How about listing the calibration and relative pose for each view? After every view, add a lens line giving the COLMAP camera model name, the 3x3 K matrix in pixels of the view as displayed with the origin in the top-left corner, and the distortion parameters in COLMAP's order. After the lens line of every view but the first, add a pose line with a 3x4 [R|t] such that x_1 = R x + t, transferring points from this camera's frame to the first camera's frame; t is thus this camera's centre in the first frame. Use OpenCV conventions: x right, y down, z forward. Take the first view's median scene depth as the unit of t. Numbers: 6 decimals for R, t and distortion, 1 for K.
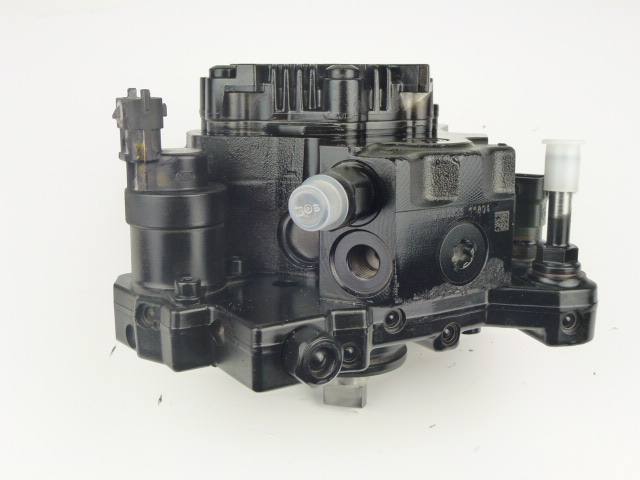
lens RADIAL K [[848.7, 0, 353.4], [0, 848.7, 238.9], [0, 0, 1]] dist [-0.033666, -0.021753]
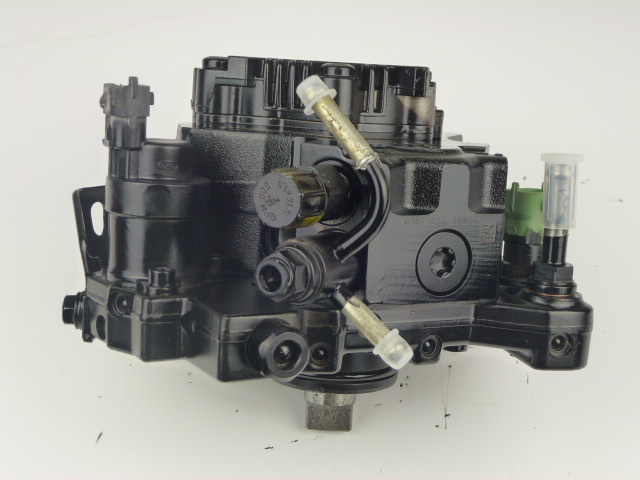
lens RADIAL K [[1224.8, 0, 363.2], [0, 1224.8, 241.9], [0, 0, 1]] dist [0.028597, 0.174997]
pose [[0.997047, 0.060798, -0.046920, 0.094250], [-0.063170, 0.996707, -0.050835, 0.067451], [0.043675, 0.053649, 0.997604, -0.384012]]
